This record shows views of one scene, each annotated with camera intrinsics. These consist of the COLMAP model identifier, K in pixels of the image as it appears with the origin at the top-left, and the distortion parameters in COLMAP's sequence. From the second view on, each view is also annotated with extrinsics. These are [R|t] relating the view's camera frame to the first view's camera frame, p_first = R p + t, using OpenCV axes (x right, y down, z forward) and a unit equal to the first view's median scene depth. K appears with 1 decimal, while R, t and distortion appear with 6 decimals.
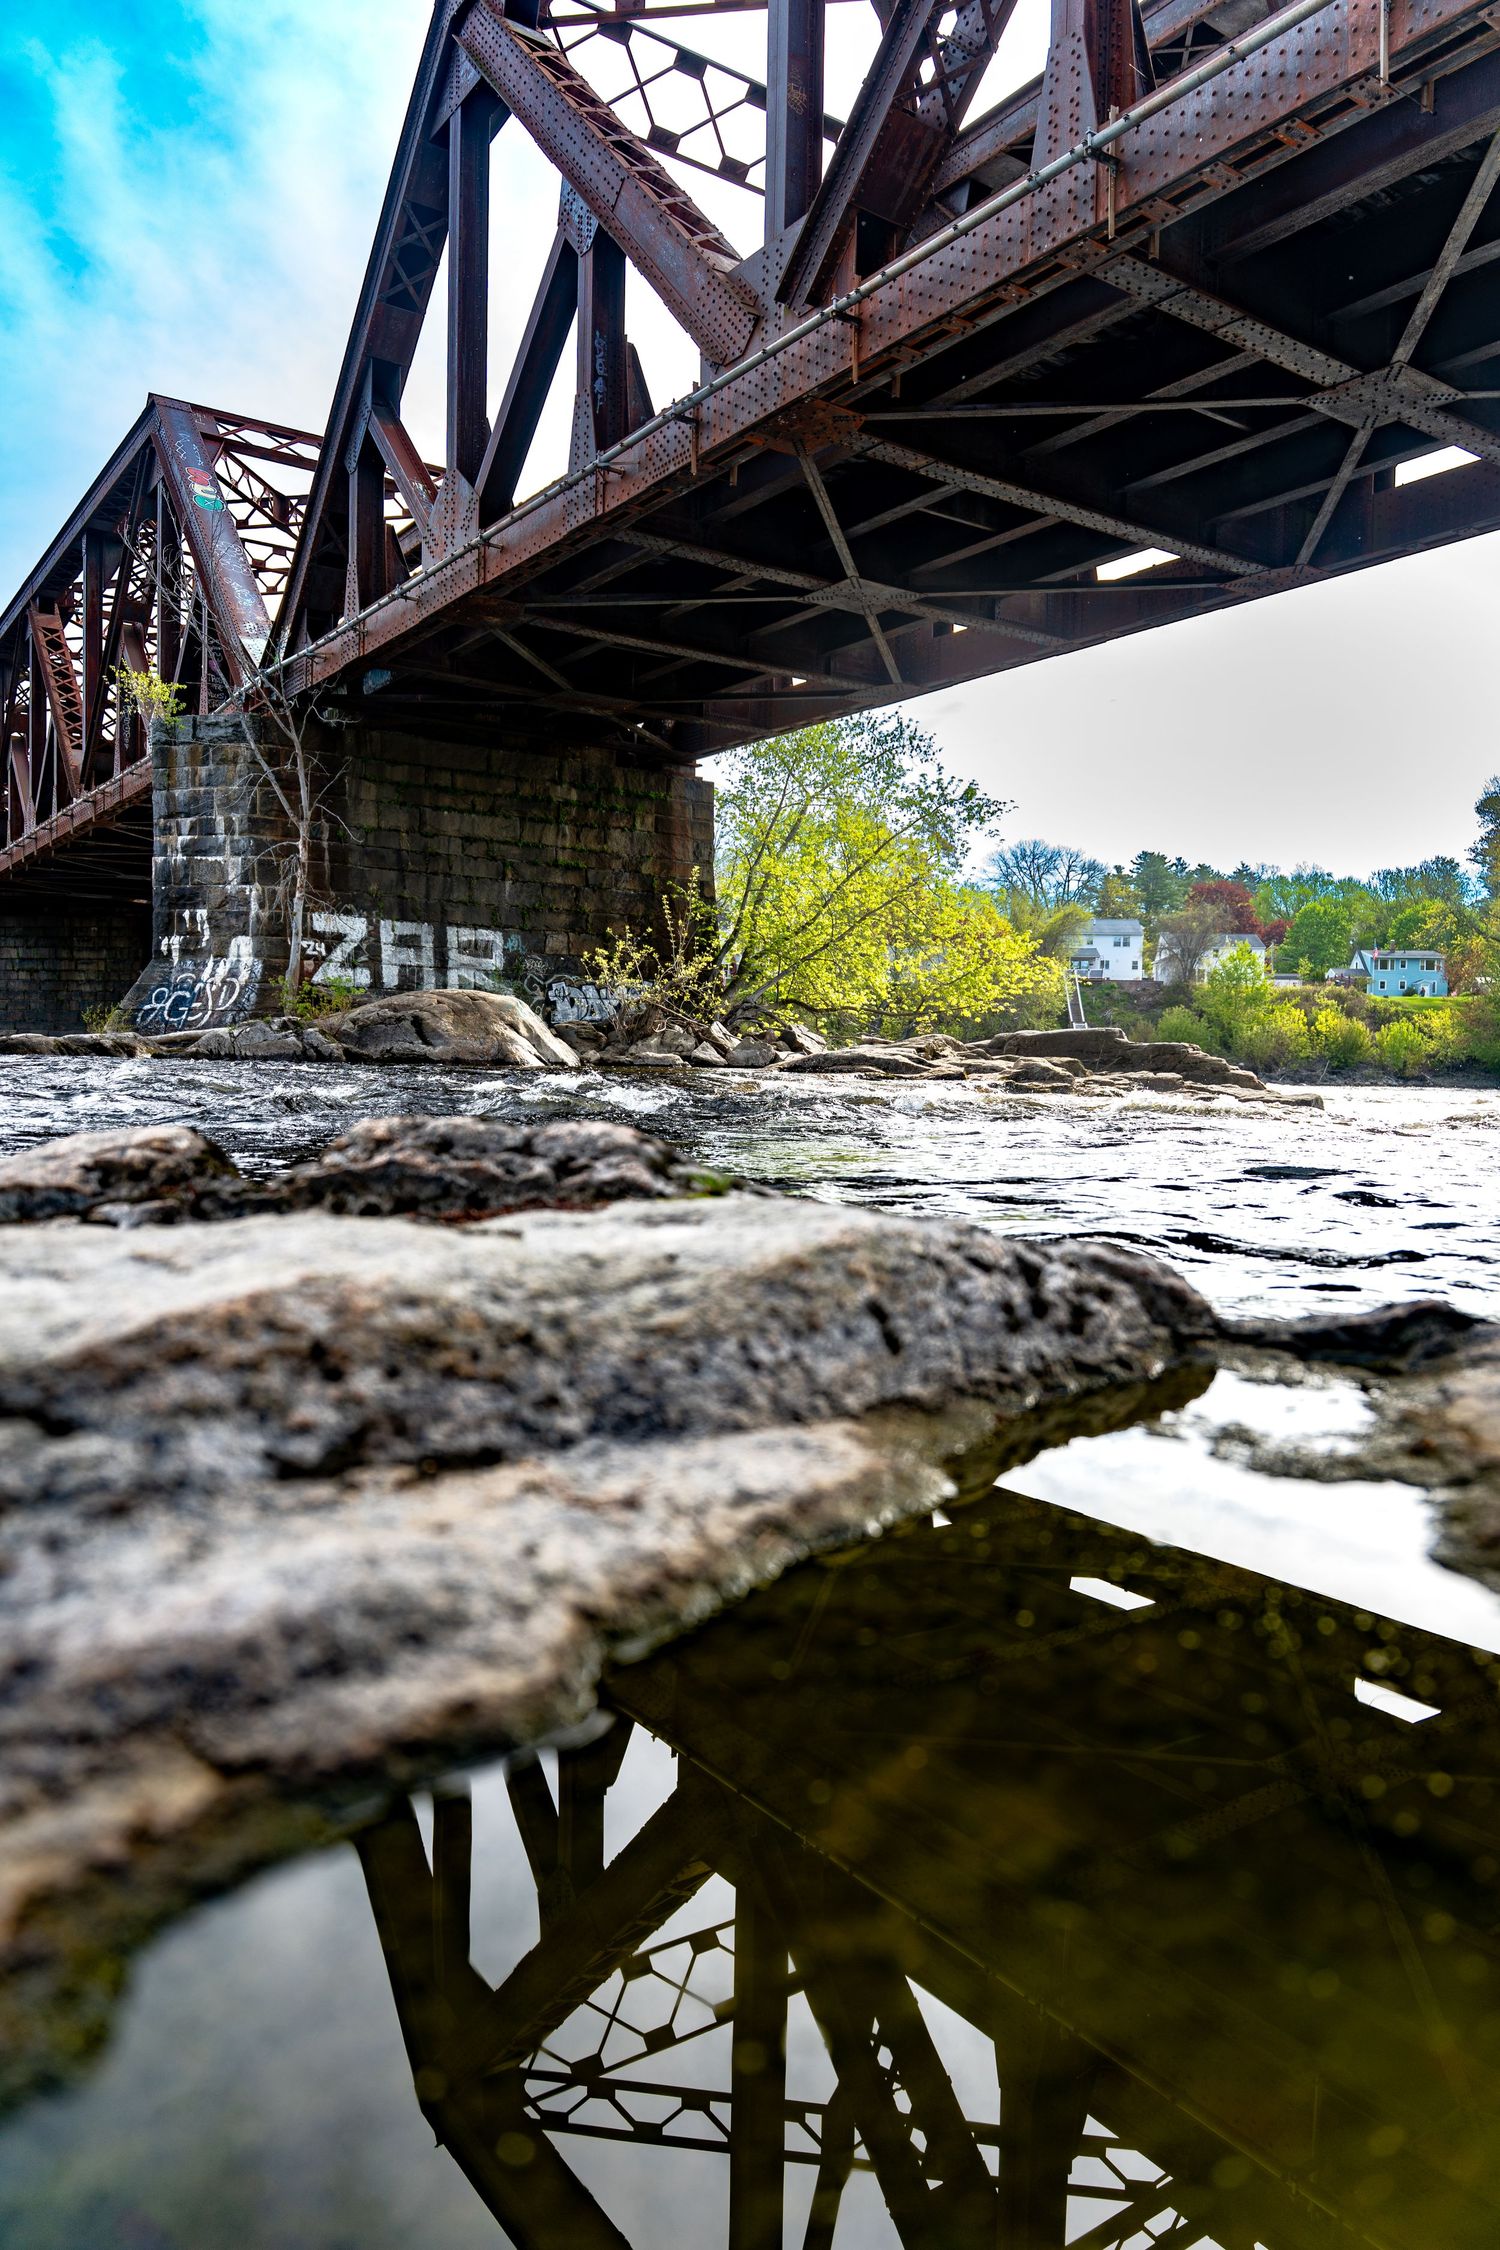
lens RADIAL K [[1507.6, 0, 749.4], [0, 1507.6, 1123.8], [0, 0, 1]] dist [-0.002007, -0.000629]
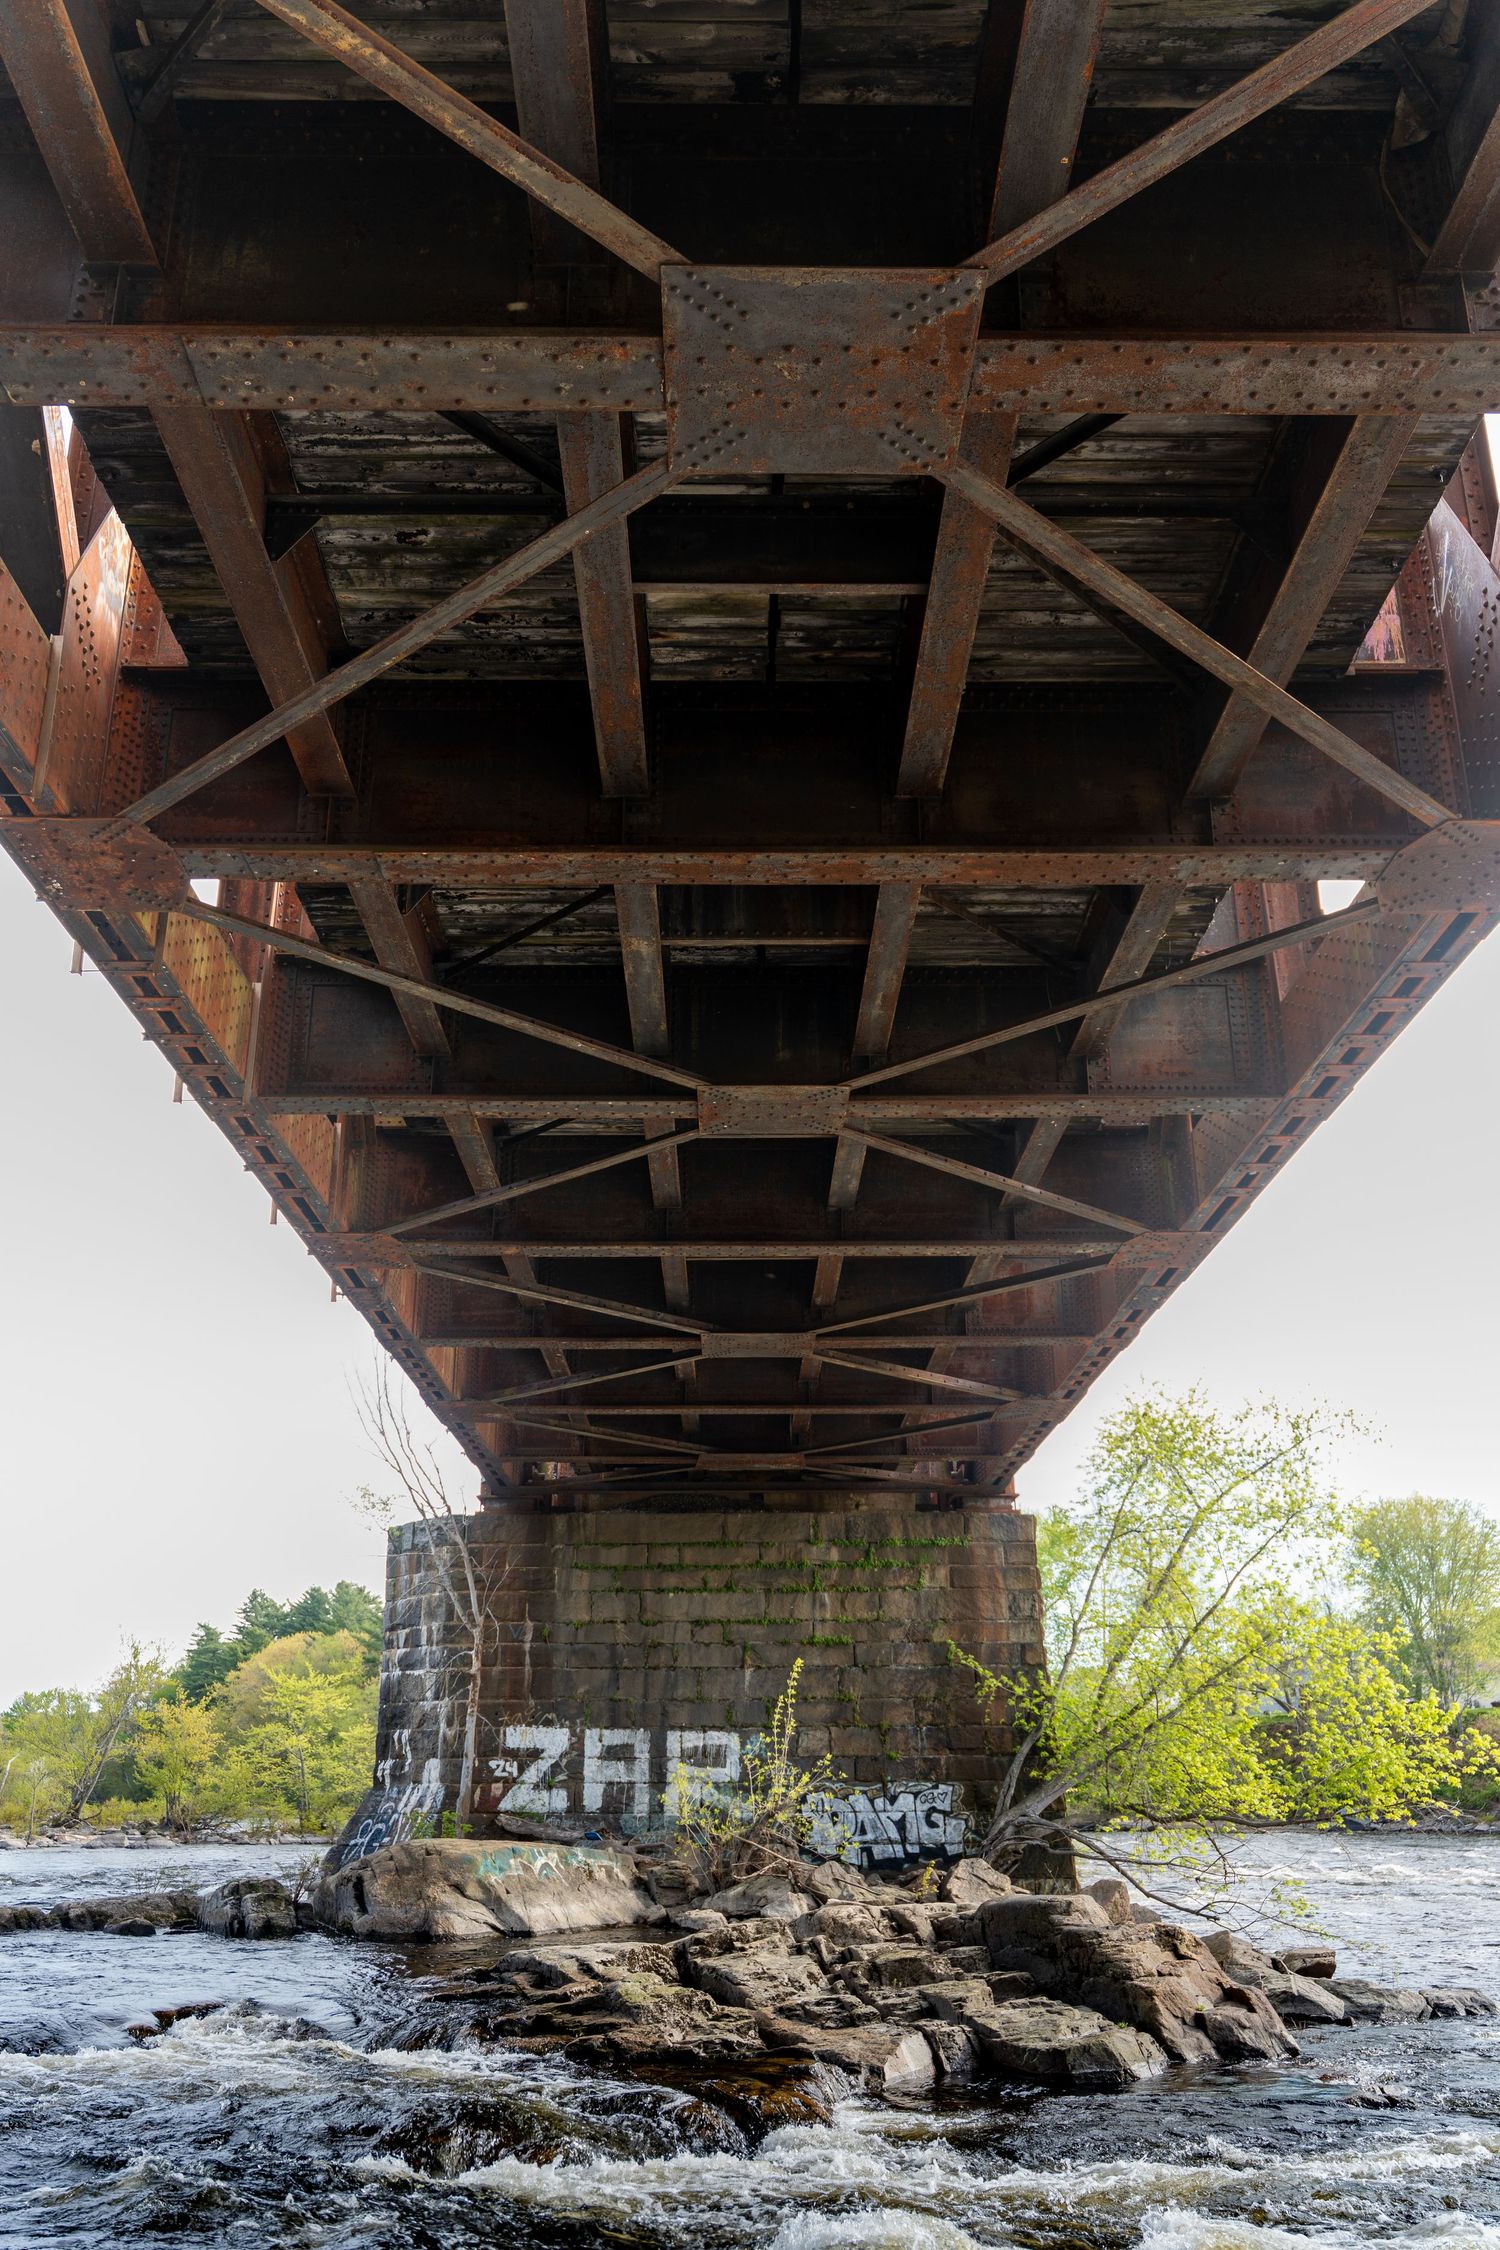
lens RADIAL K [[1859.0, 0, 749.7], [0, 1859.0, 1122.4], [0, 0, 1]] dist [-0.006359, -0.001292]
pose [[0.827470, -0.212235, -0.519856, 0.461061], [-0.003975, 0.923580, -0.383385, -0.046659], [0.561496, 0.319306, 0.763391, 0.115532]]
